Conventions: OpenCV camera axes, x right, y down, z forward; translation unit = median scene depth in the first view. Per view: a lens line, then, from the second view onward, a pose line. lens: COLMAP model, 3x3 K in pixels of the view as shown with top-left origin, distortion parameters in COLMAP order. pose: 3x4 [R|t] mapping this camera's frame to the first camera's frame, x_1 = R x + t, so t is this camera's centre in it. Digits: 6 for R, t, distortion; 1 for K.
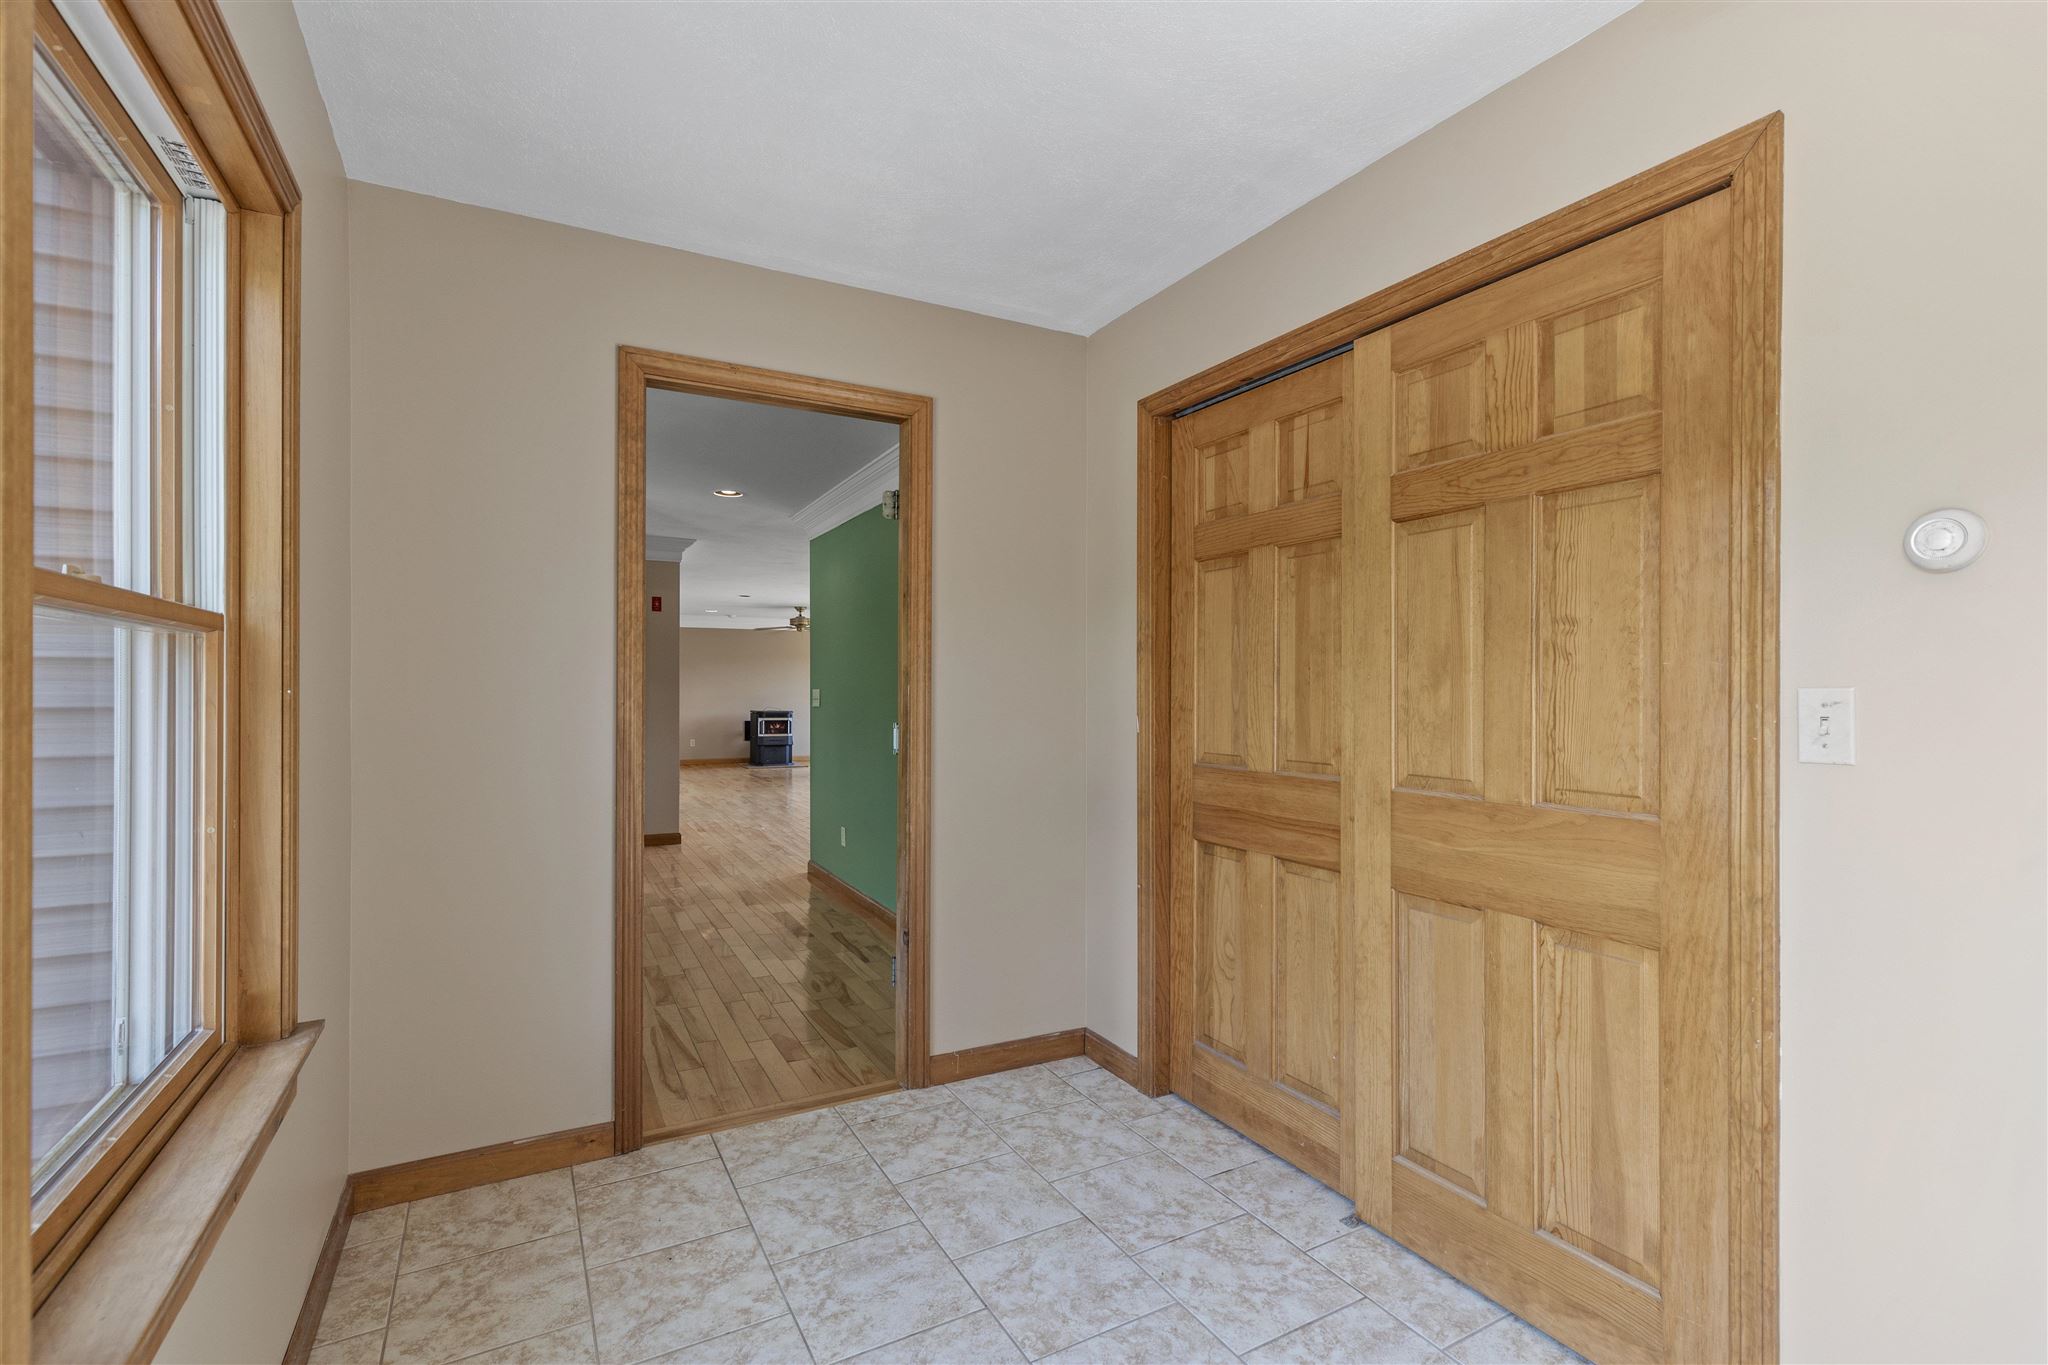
lens RADIAL K [[928.2, 0, 1028.8], [0, 928.2, 683.1], [0, 0, 1]] dist [0.012031, -0.001366]
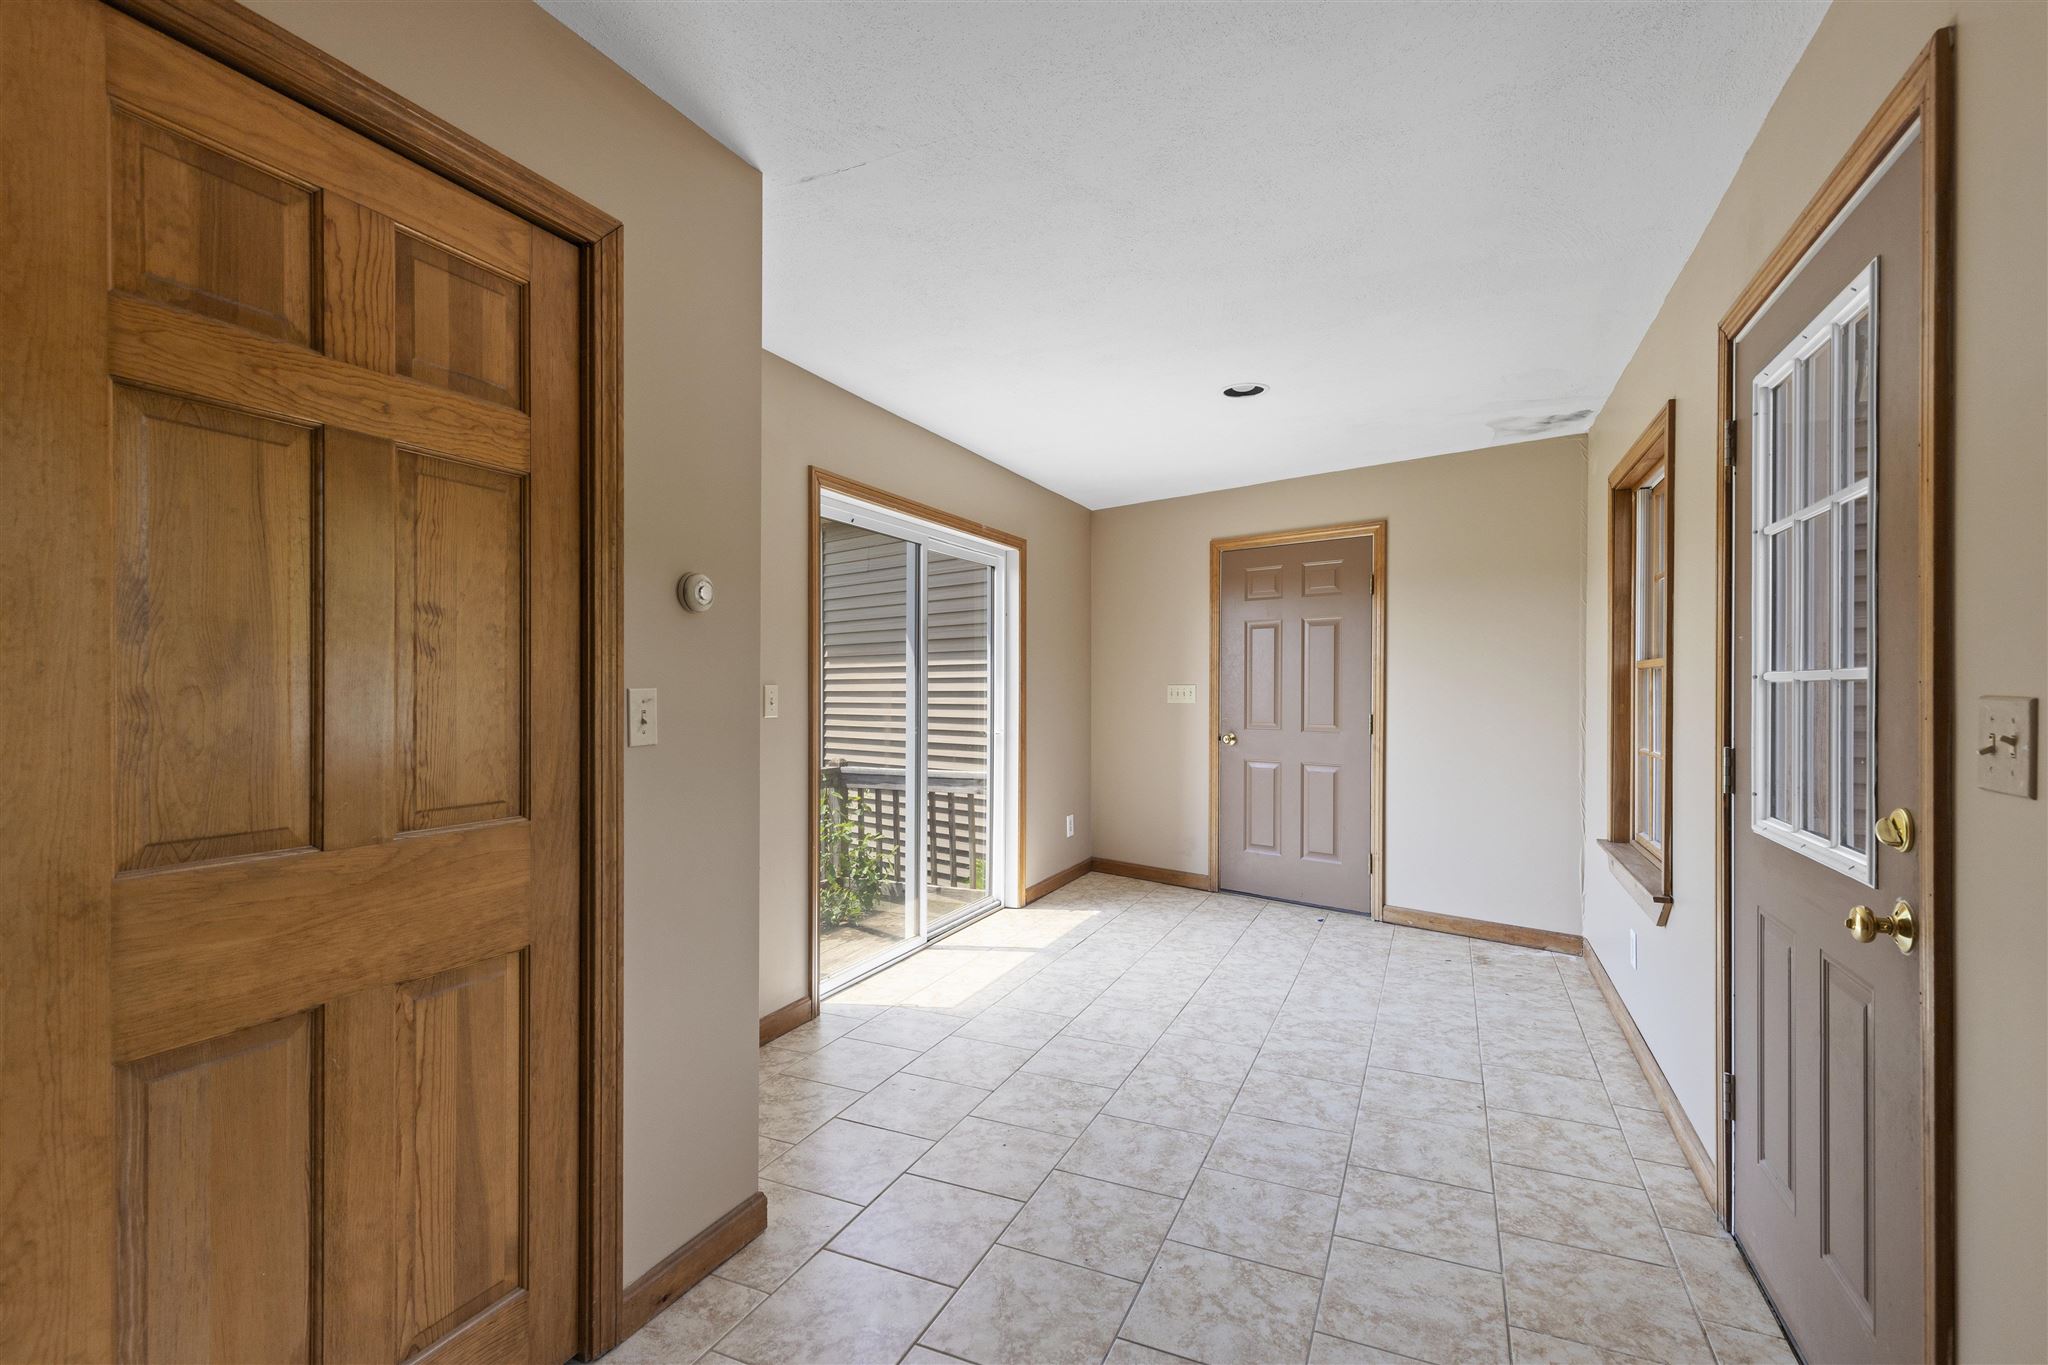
lens RADIAL K [[928.2, 0, 1035.4], [0, 928.2, 693.0], [0, 0, 1]] dist [0.012031, -0.001366]
pose [[-0.605169, -0.005443, 0.796078, -0.422726], [-0.004777, 0.999983, 0.003206, 0.003250], [-0.796082, -0.001863, -0.605185, 1.068504]]
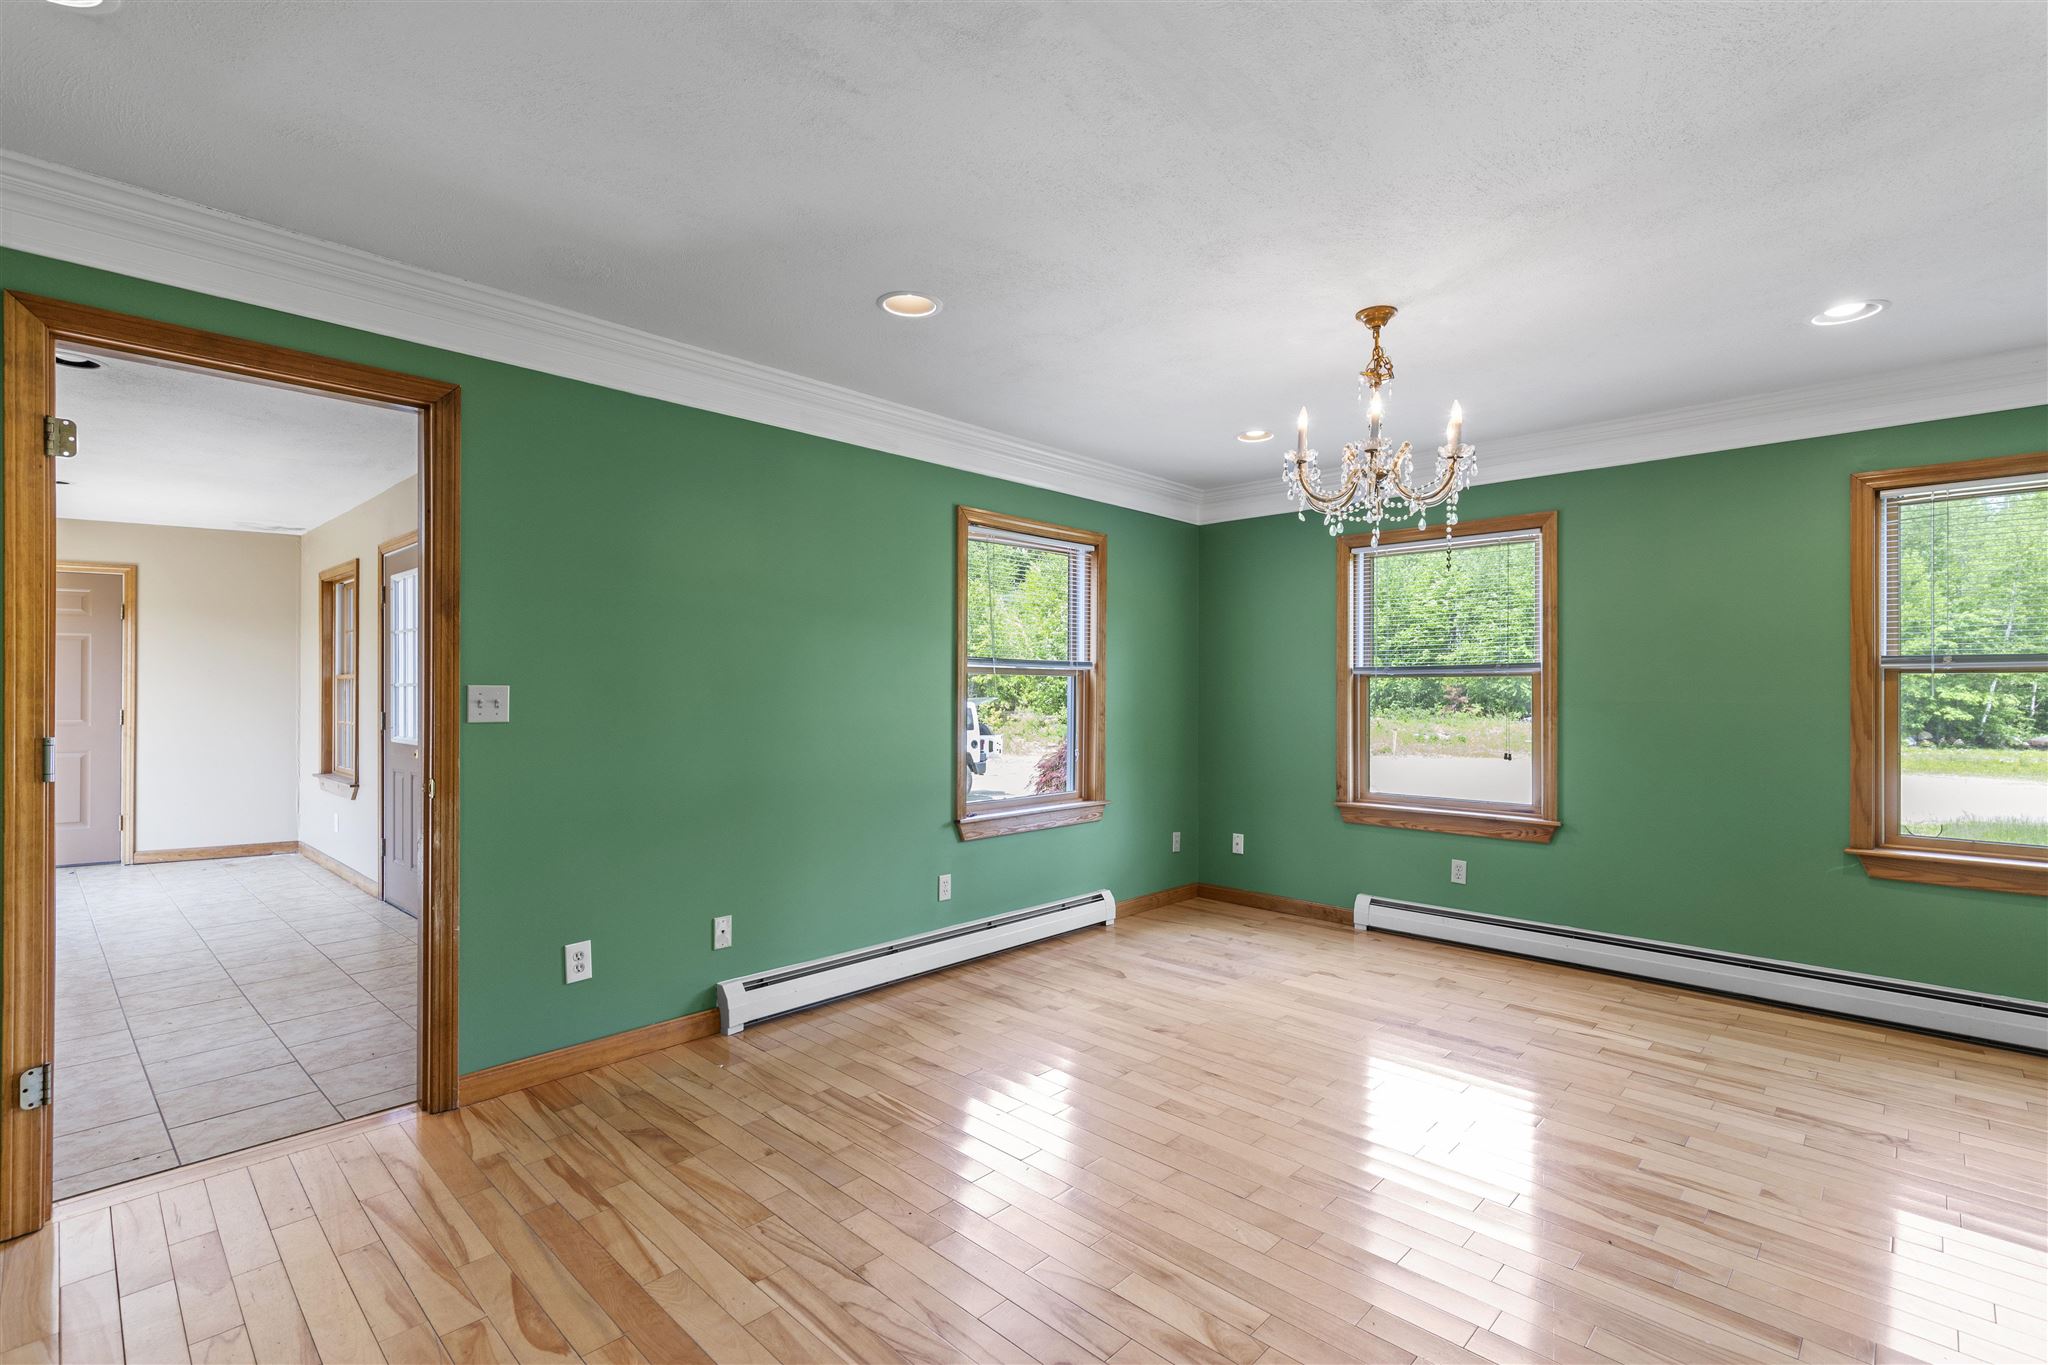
lens RADIAL K [[928.2, 0, 1034.6], [0, 928.2, 682.5], [0, 0, 1]] dist [0.012031, -0.001366]
pose [[-0.949815, -0.000663, -0.312812, -1.211432], [0.003798, 0.999900, -0.013650, 0.030585], [0.312789, -0.014153, -0.949717, 3.642077]]
